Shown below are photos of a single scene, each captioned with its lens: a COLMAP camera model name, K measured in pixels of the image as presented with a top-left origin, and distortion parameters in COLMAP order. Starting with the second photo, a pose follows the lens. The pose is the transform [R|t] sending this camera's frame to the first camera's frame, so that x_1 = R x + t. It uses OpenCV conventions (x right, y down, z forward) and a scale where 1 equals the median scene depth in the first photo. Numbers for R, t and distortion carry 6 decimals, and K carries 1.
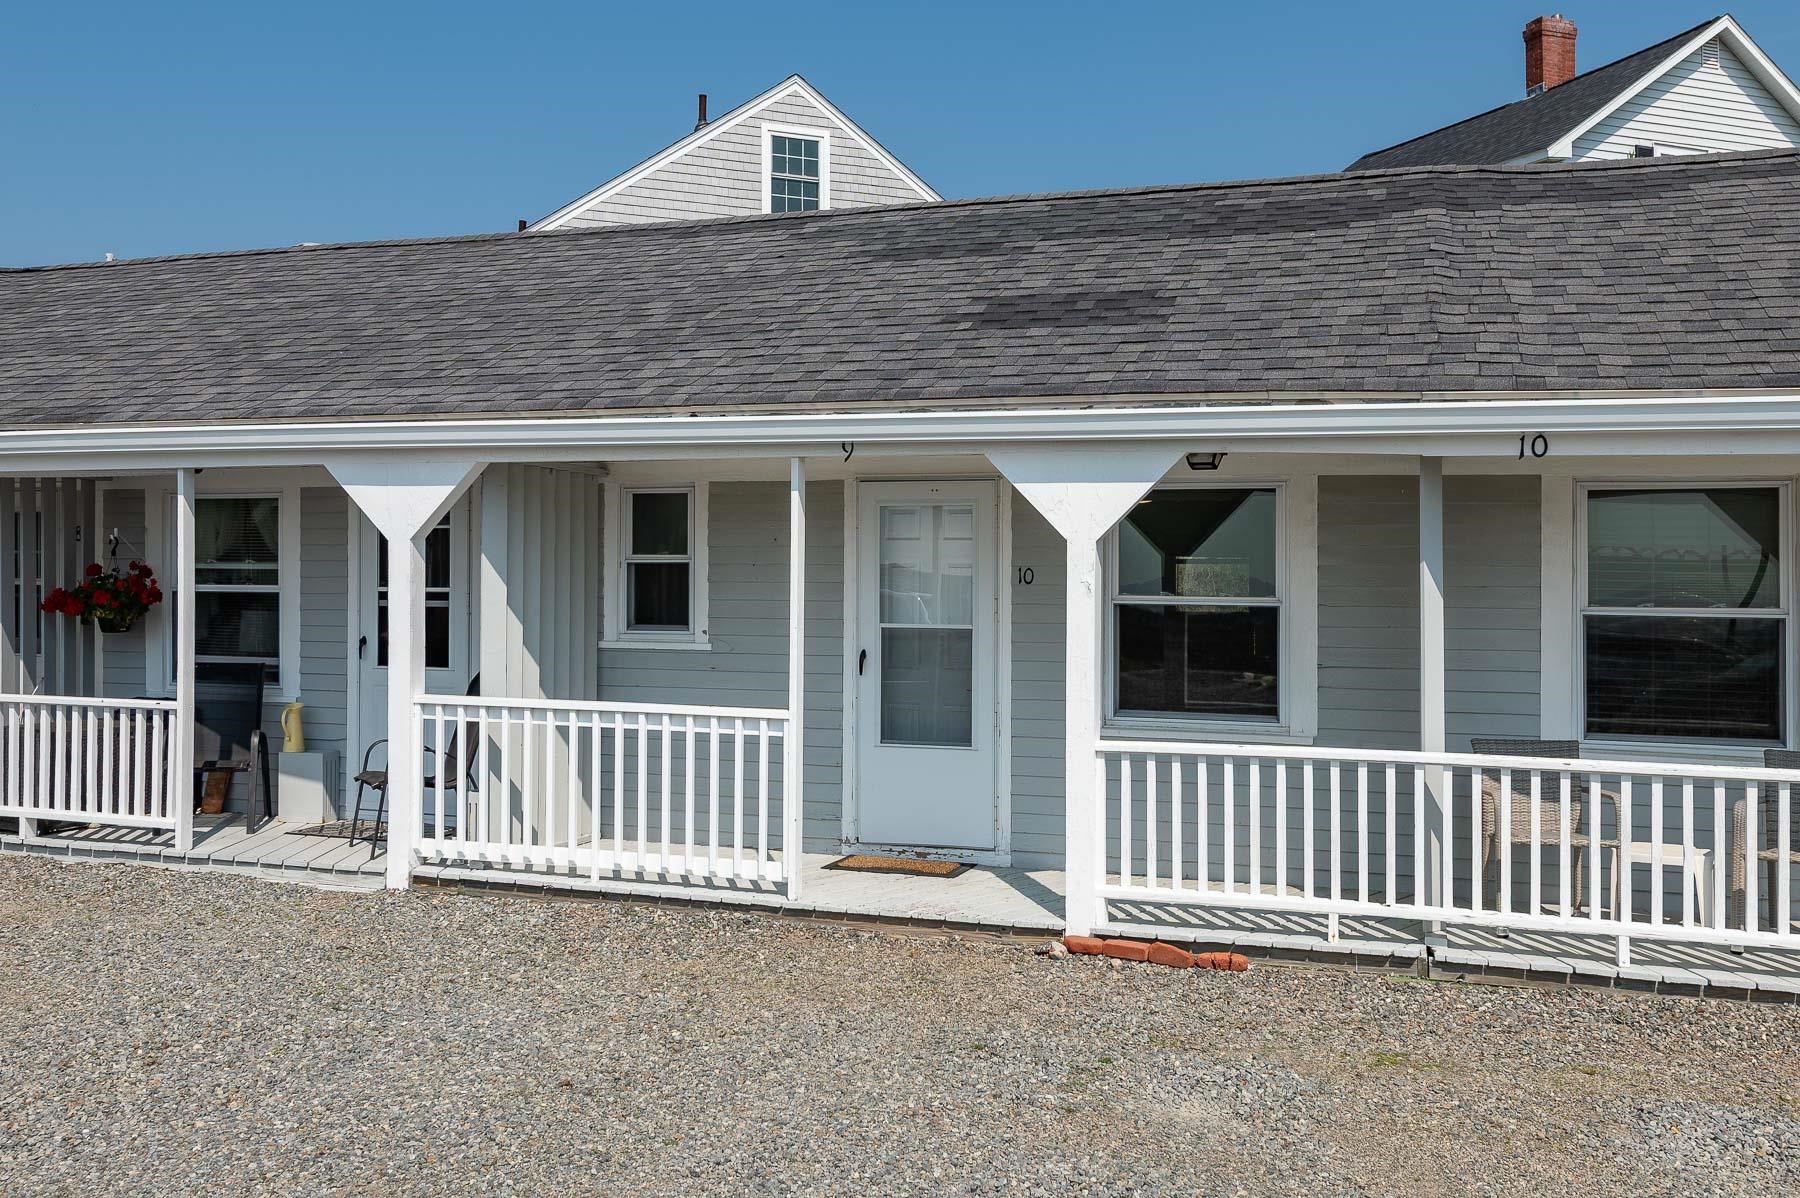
lens RADIAL K [[1217.5, 0, 941.8], [0, 1217.5, 537.2], [0, 0, 1]] dist [0.029067, -0.023664]
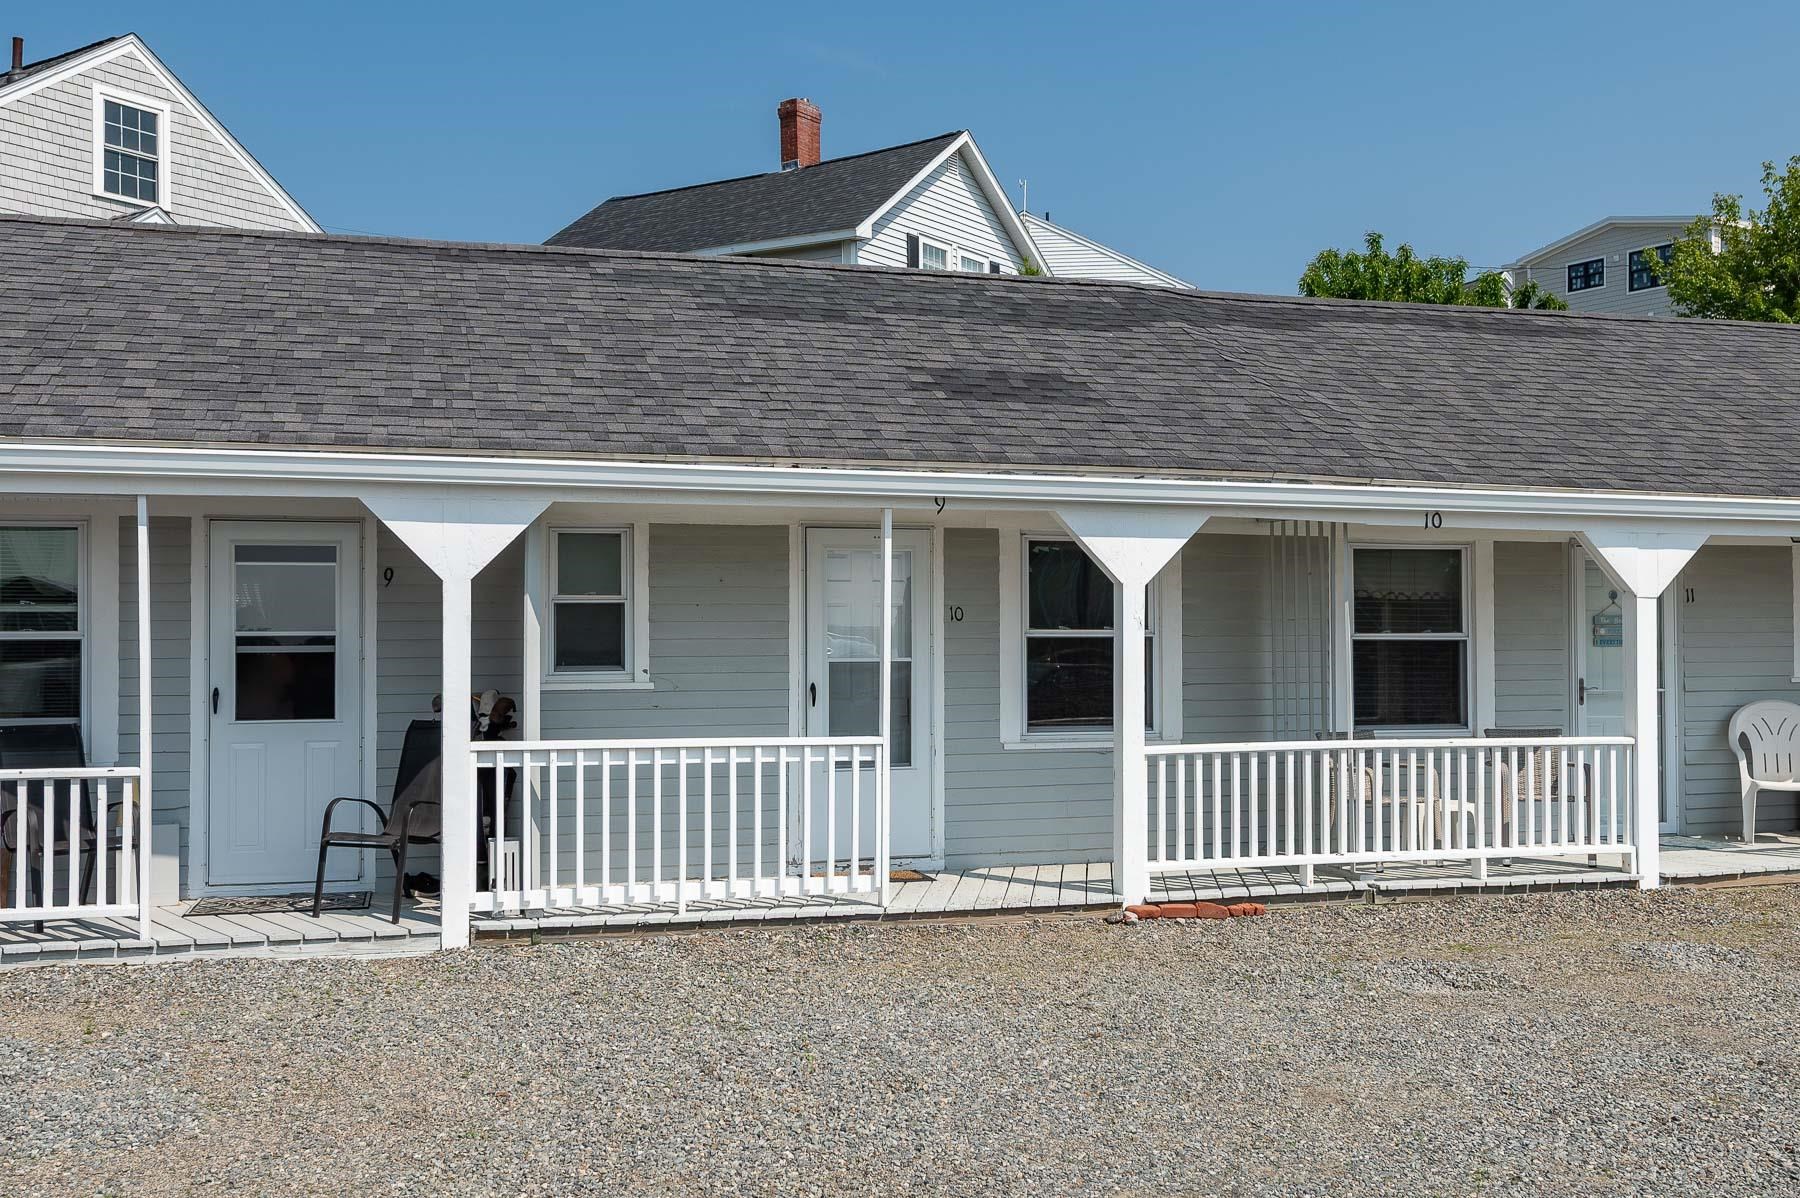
lens RADIAL K [[1198.8, 0, 907.5], [0, 1198.8, 562.6], [0, 0, 1]] dist [0.028669, -0.019487]
pose [[0.899645, 0.012343, 0.436448, -0.545142], [-0.007519, 0.999890, -0.012778, -0.001986], [-0.436557, 0.008214, 0.899639, 0.004321]]
